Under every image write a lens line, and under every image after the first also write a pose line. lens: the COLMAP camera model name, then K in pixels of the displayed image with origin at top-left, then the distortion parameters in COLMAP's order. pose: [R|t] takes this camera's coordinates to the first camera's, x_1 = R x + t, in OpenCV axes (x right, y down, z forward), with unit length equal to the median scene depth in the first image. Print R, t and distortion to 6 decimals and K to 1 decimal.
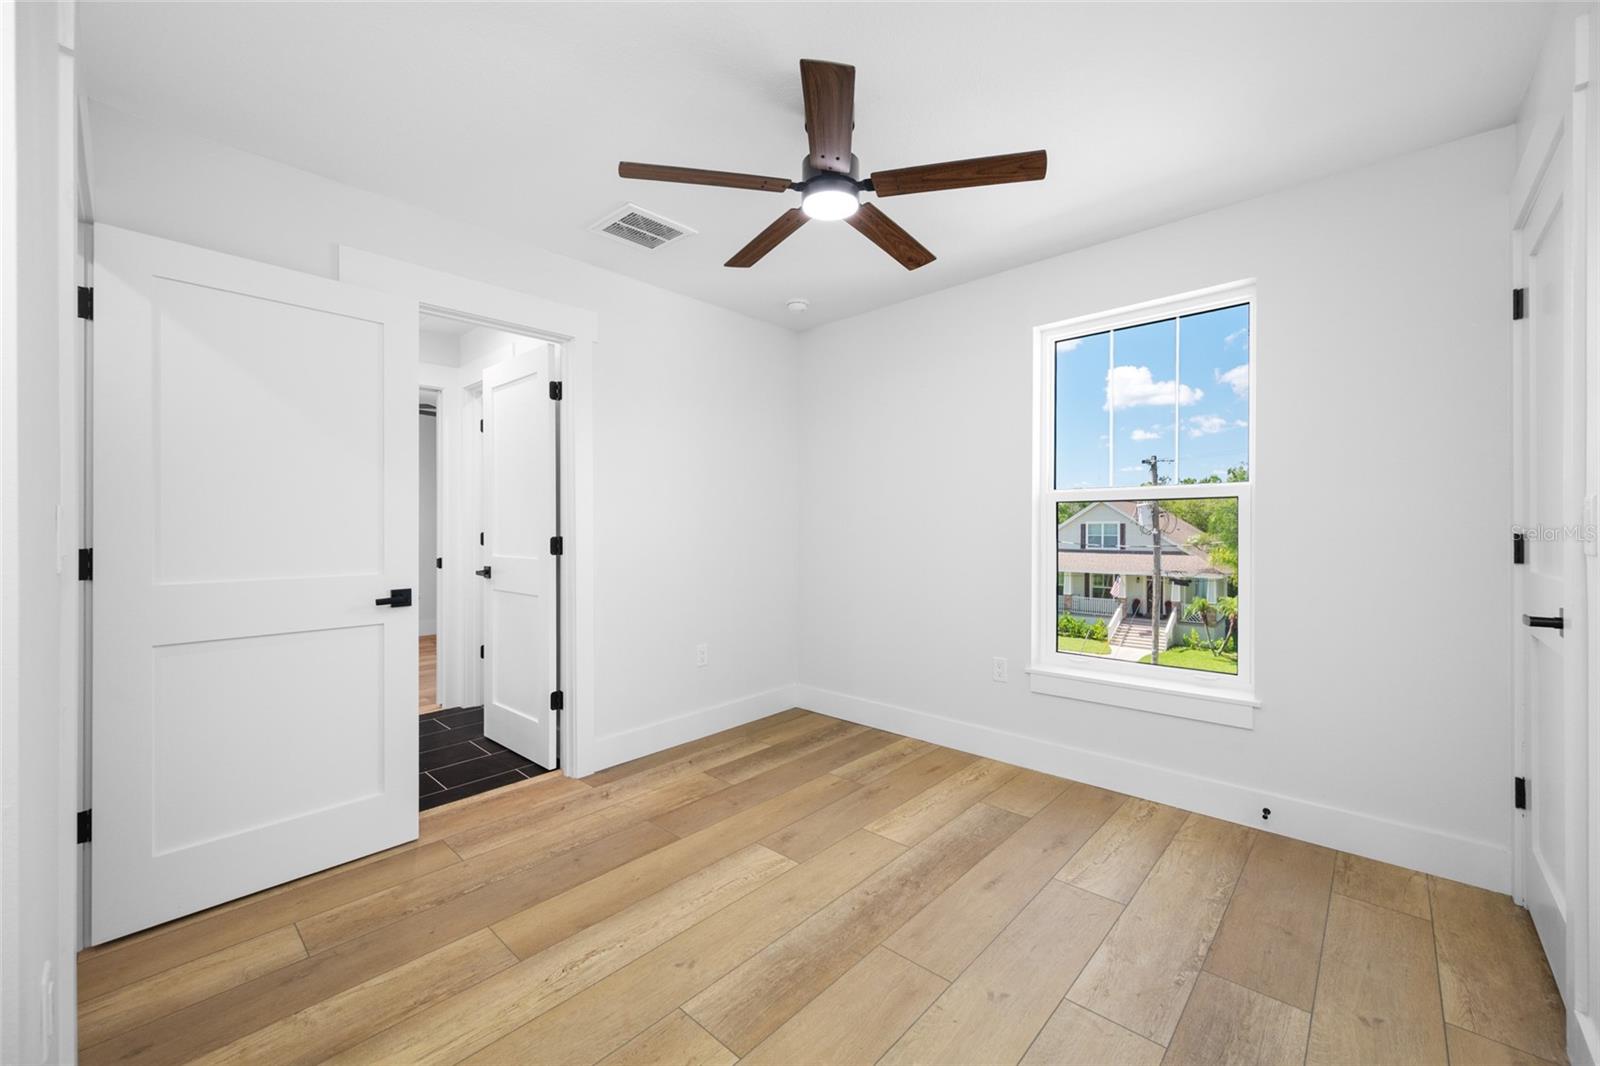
lens RADIAL K [[629.9, 0, 800.2], [0, 629.9, 523.1], [0, 0, 1]] dist [0.003717, -0.001961]
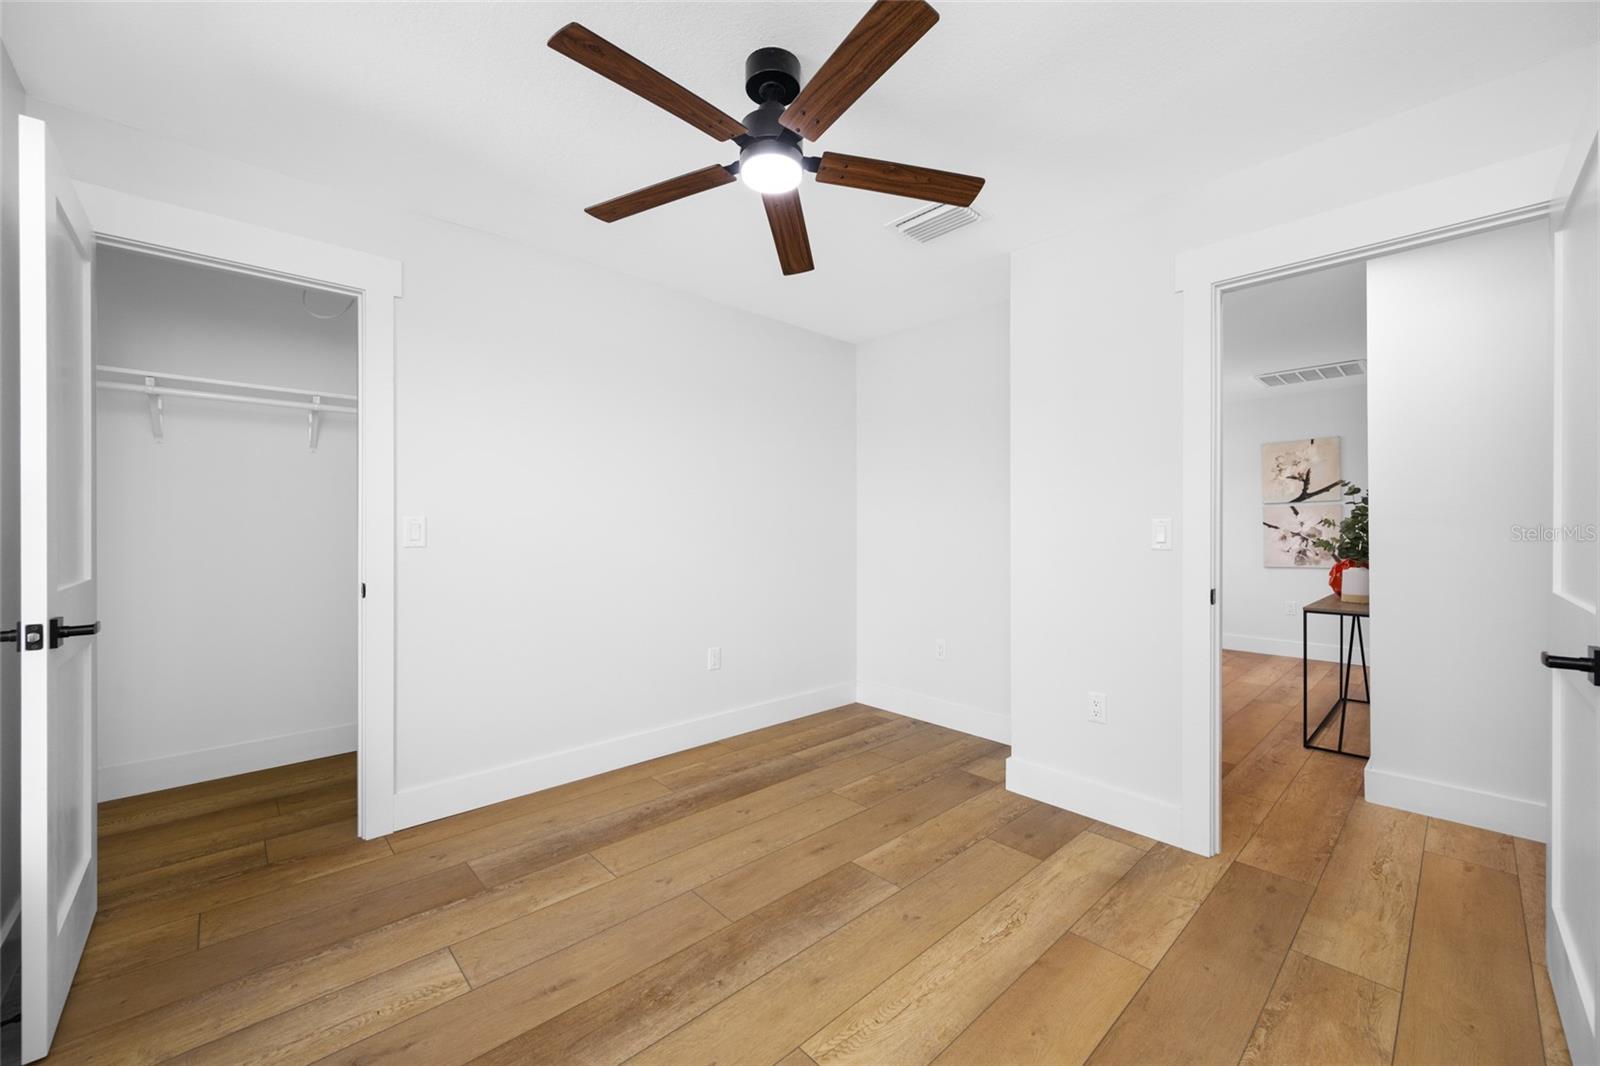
lens RADIAL K [[629.9, 0, 797.4], [0, 629.9, 540.1], [0, 0, 1]] dist [0.003717, -0.001961]
pose [[-0.997641, 0.004529, 0.068492, -0.057284], [0.004834, 0.999979, 0.004281, 0.018986], [-0.068471, 0.004602, -0.997642, 2.070390]]
